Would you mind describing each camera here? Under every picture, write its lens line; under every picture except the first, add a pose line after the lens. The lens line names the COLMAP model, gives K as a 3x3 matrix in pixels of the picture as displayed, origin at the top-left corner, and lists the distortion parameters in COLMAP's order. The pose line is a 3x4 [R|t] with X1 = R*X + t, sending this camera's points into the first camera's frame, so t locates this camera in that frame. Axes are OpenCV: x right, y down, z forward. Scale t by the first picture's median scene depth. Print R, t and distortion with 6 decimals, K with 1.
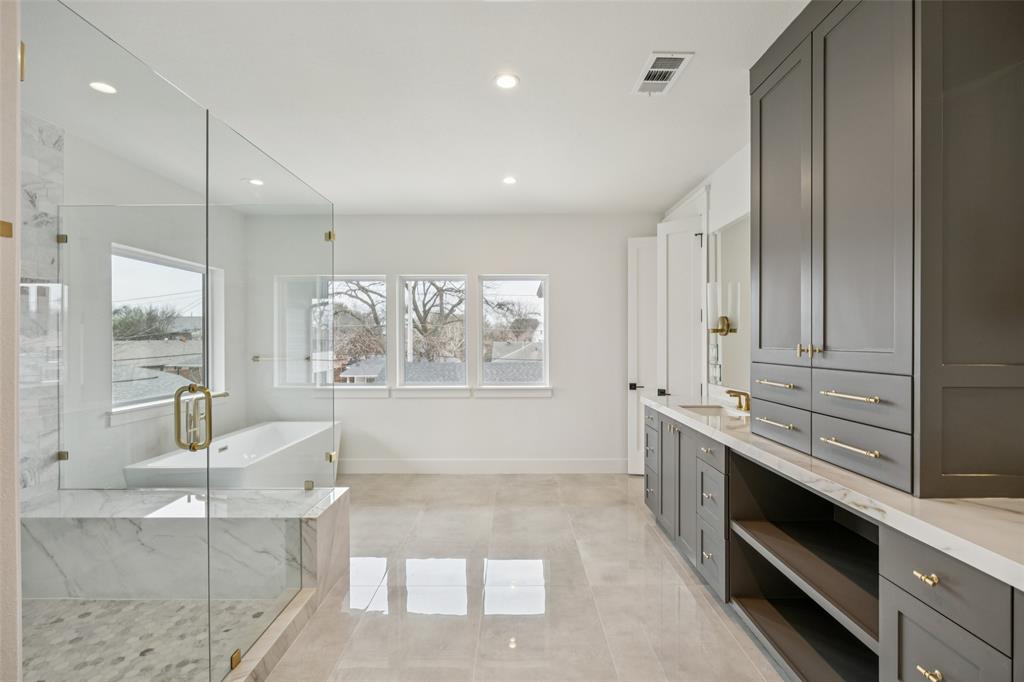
lens RADIAL K [[450.0, 0, 514.3], [0, 450.0, 340.9], [0, 0, 1]] dist [-0.013209, -0.000046]
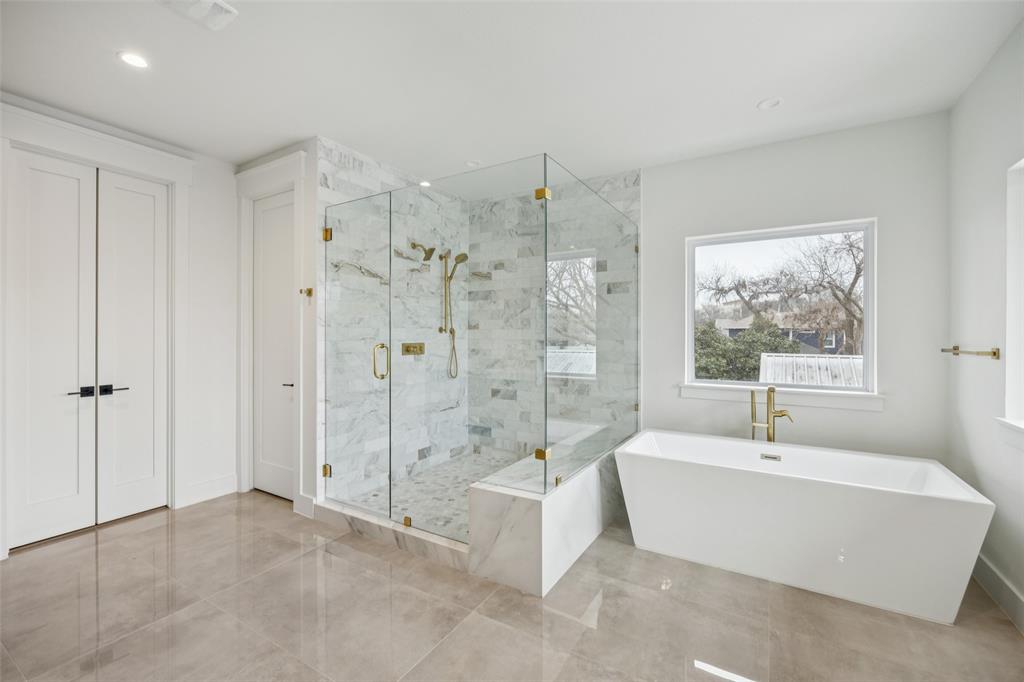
lens RADIAL K [[428.8, 0, 516.5], [0, 428.8, 334.0], [0, 0, 1]] dist [0.000198, 0.000049]
pose [[-0.509913, 0.001199, -0.860225, 0.312295], [-0.004696, 0.999980, 0.004177, 0.028061], [0.860213, 0.006169, -0.509897, 1.363365]]
